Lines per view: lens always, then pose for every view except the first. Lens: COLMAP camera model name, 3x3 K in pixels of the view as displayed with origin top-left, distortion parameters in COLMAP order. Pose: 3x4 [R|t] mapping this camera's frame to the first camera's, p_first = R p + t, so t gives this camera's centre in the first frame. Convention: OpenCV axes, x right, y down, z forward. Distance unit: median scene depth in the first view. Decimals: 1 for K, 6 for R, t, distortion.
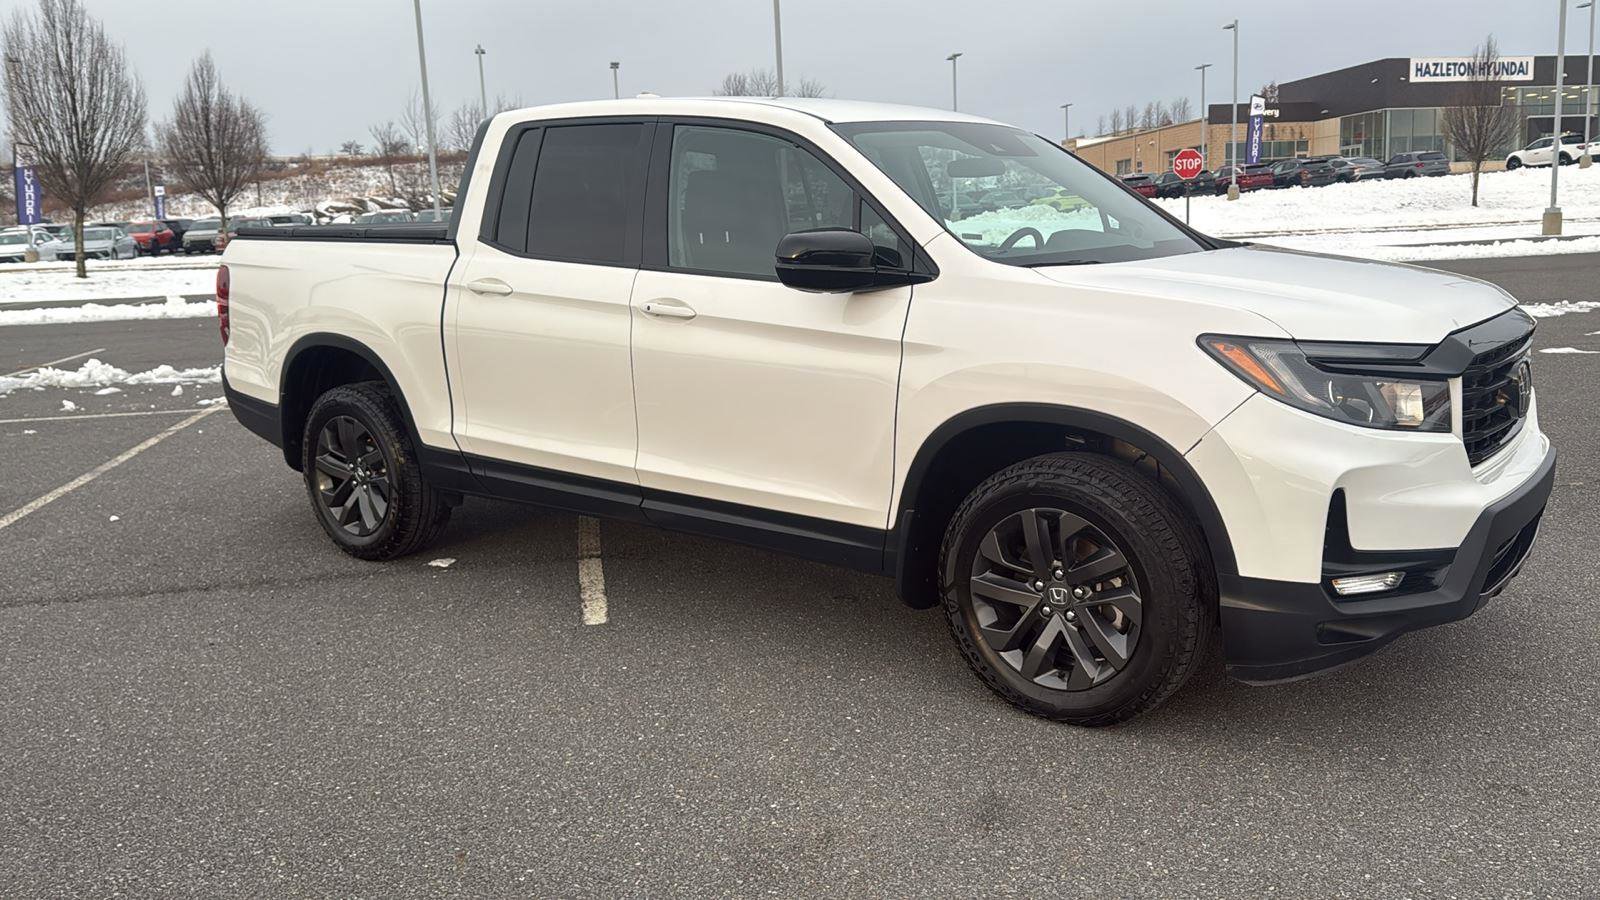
lens RADIAL K [[1249.8, 0, 835.4], [0, 1249.8, 430.6], [0, 0, 1]] dist [0.129011, -0.188194]
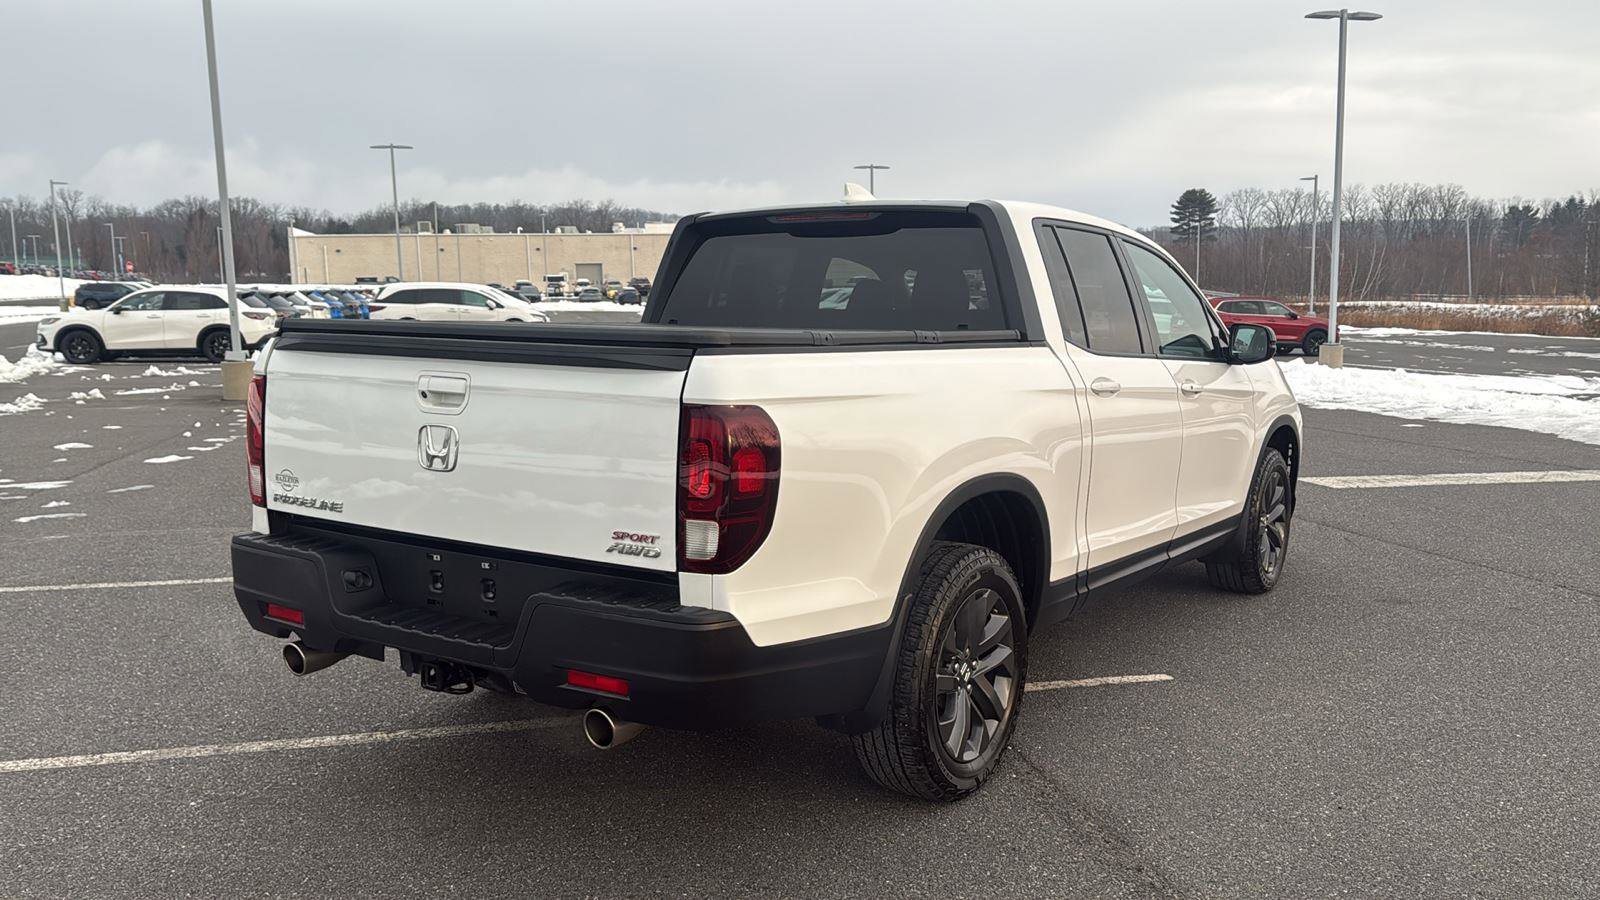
lens RADIAL K [[1286.0, 0, 800.0], [0, 1286.0, 450.0], [0, 0, 1]] dist [0.138292, -0.229347]
pose [[-0.041310, -0.088036, 0.995260, -1.459802], [0.170645, 0.980853, 0.093845, -0.231115], [-0.984466, 0.173713, -0.025496, 1.471571]]
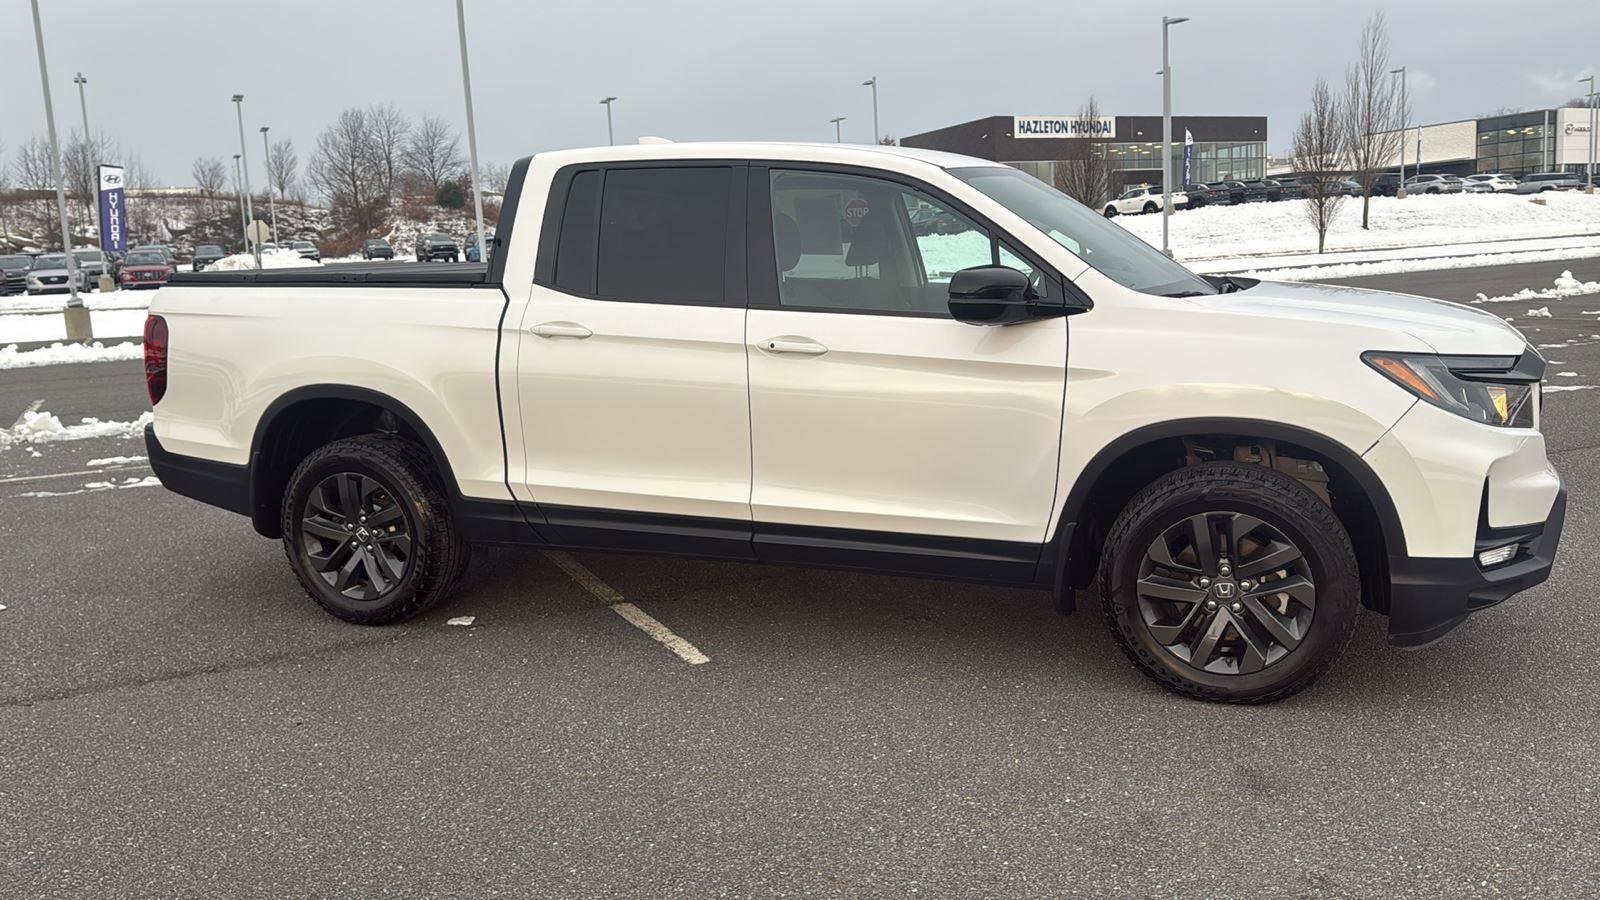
lens RADIAL K [[1250.7, 0, 820.3], [0, 1250.7, 433.7], [0, 0, 1]] dist [0.129622, -0.191732]
pose [[0.962483, -0.044585, 0.267653, -0.401623], [0.052829, 0.998323, -0.023678, 0.000475], [-0.266148, 0.036929, 0.963224, 0.006869]]
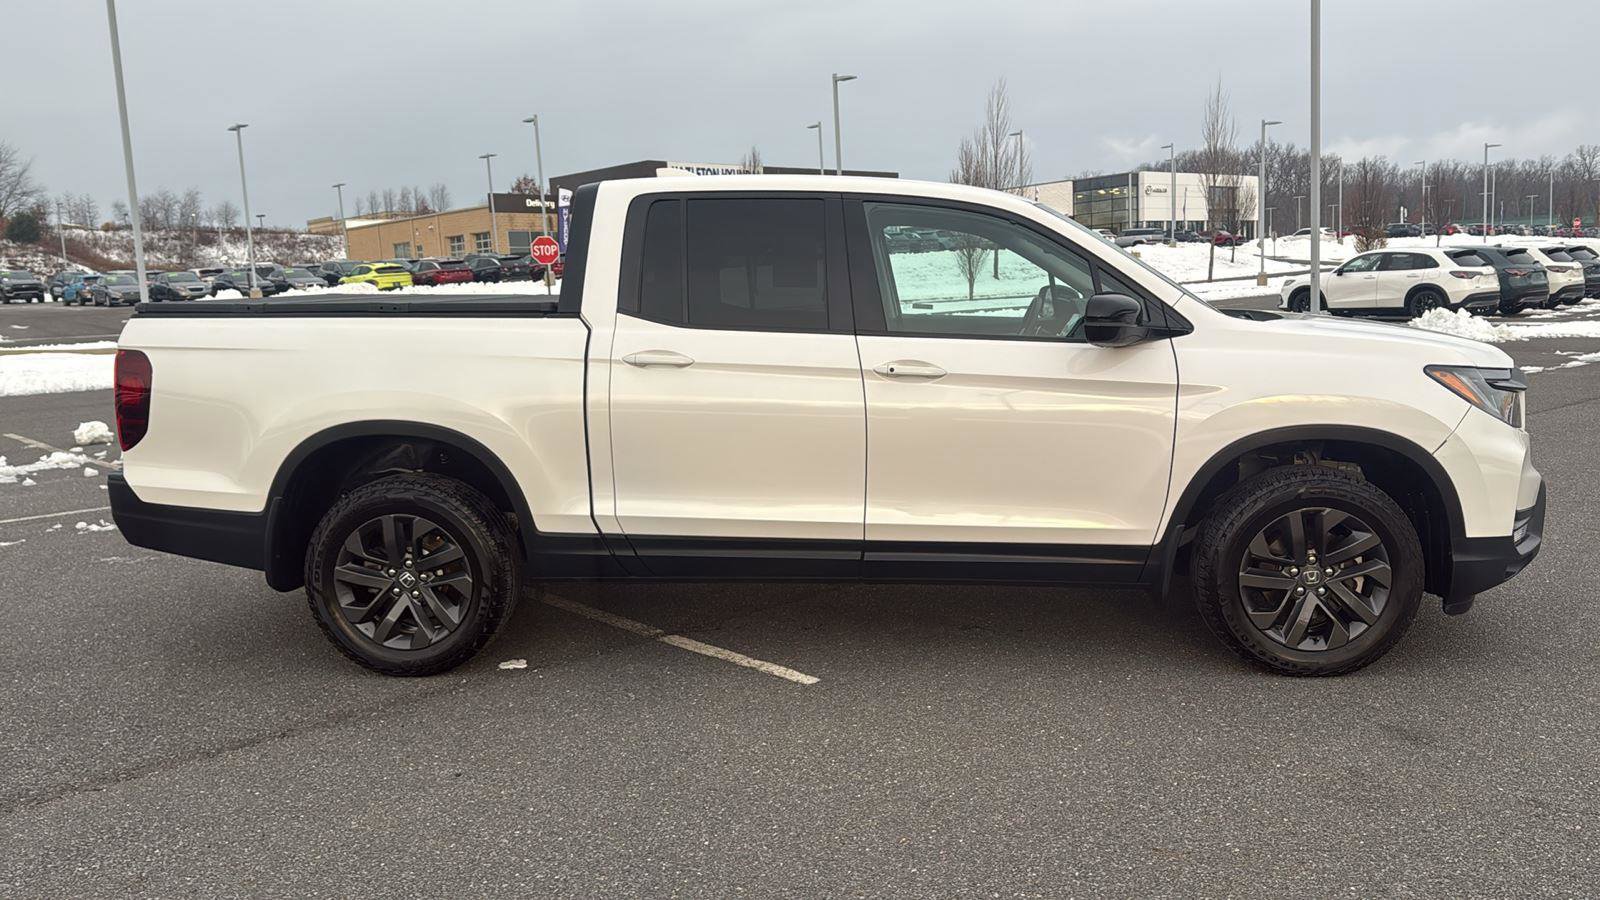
lens RADIAL K [[1256.5, 0, 811.2], [0, 1256.5, 447.2], [0, 0, 1]] dist [0.131025, -0.207172]
pose [[0.852950, -0.065008, 0.517929, -0.793699], [0.092651, 0.995315, -0.027653, -0.008992], [-0.513704, 0.071573, 0.854977, 0.127725]]
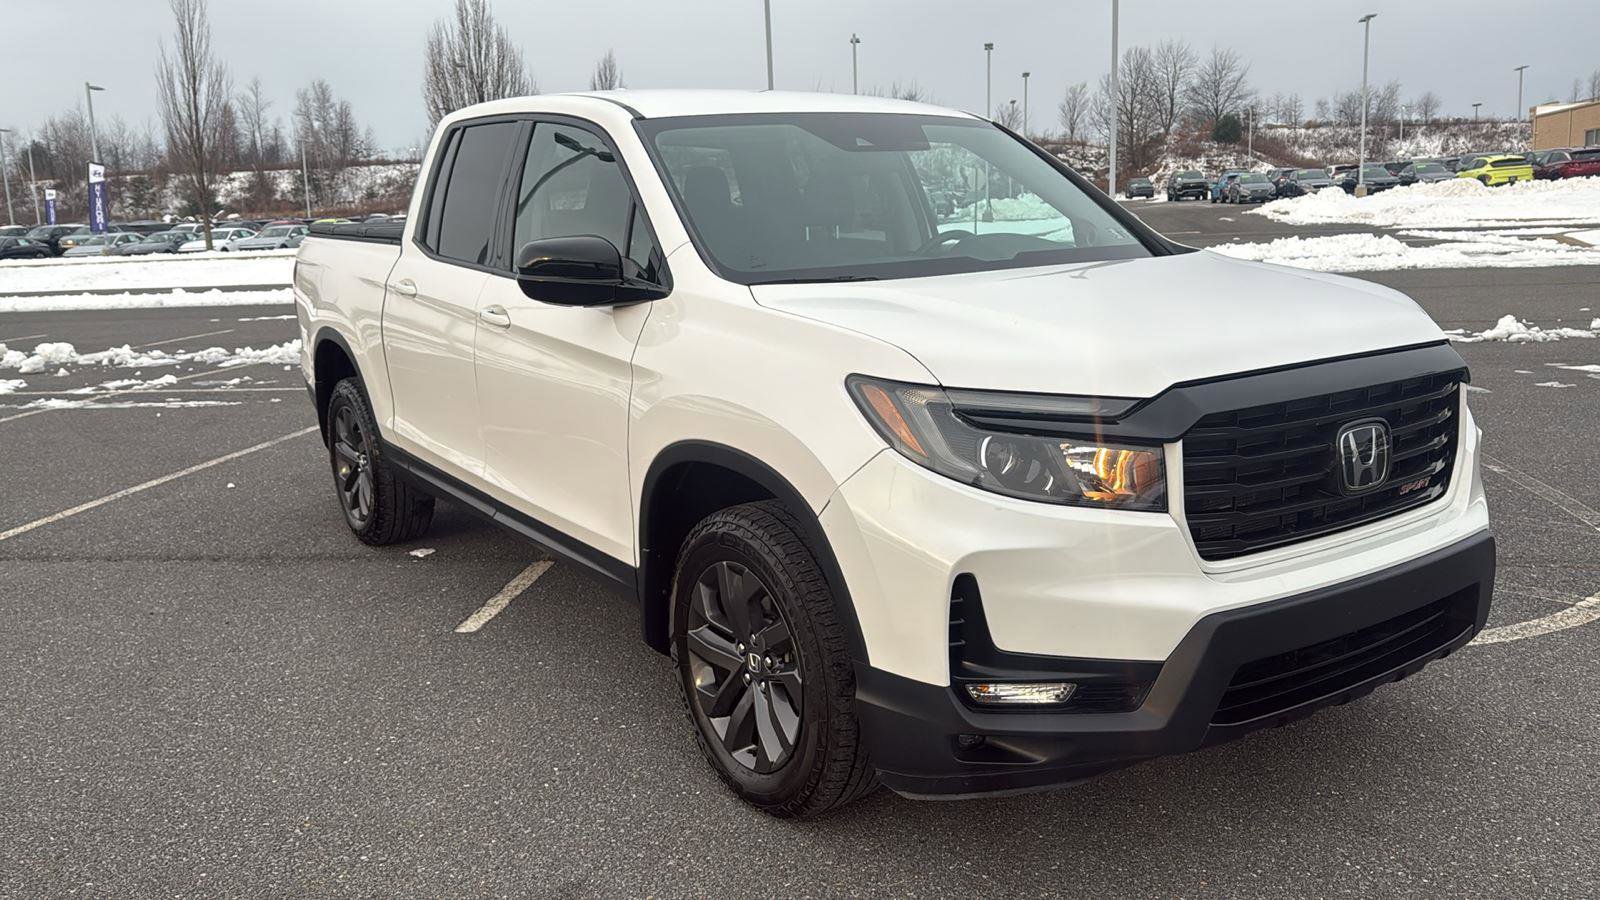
lens RADIAL K [[1256.5, 0, 811.2], [0, 1256.5, 447.2], [0, 0, 1]] dist [0.131025, -0.207172]
pose [[0.946679, 0.058679, -0.316789, 0.420643], [-0.050804, 0.998161, 0.033069, -0.042911], [0.318147, -0.015212, 0.947919, 0.158839]]
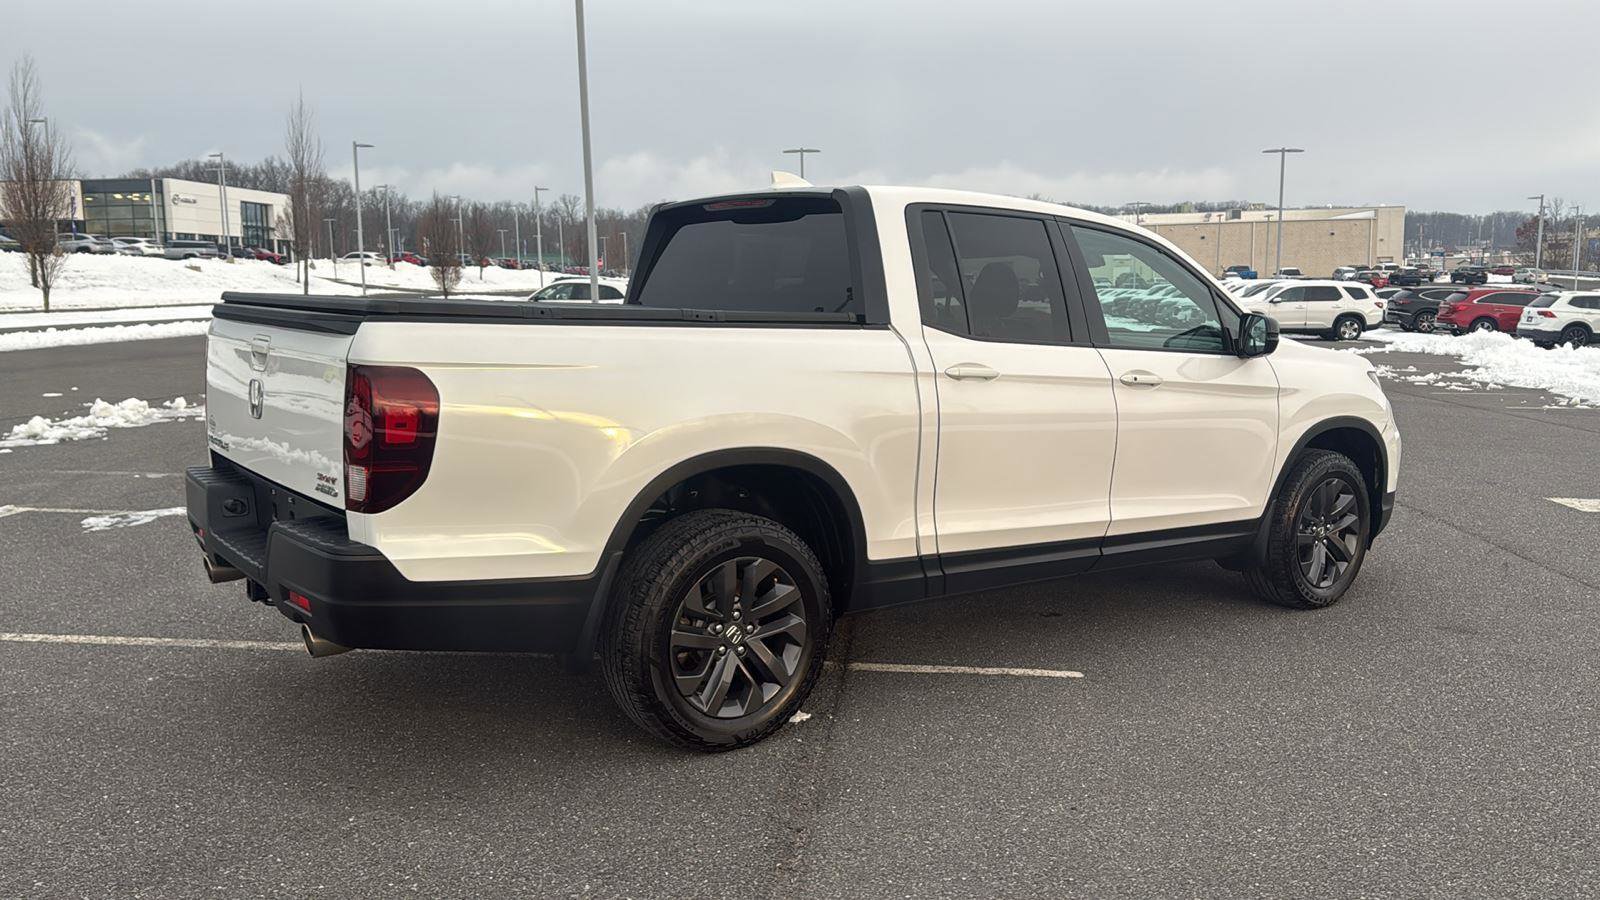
lens RADIAL K [[1271.3, 0, 795.4], [0, 1271.3, 456.8], [0, 0, 1]] dist [0.116063, -0.185898]
pose [[0.291395, -0.092304, 0.952139, -1.447101], [0.145339, 0.988051, 0.051305, -0.138342], [-0.945498, 0.123432, 0.301329, 0.981463]]
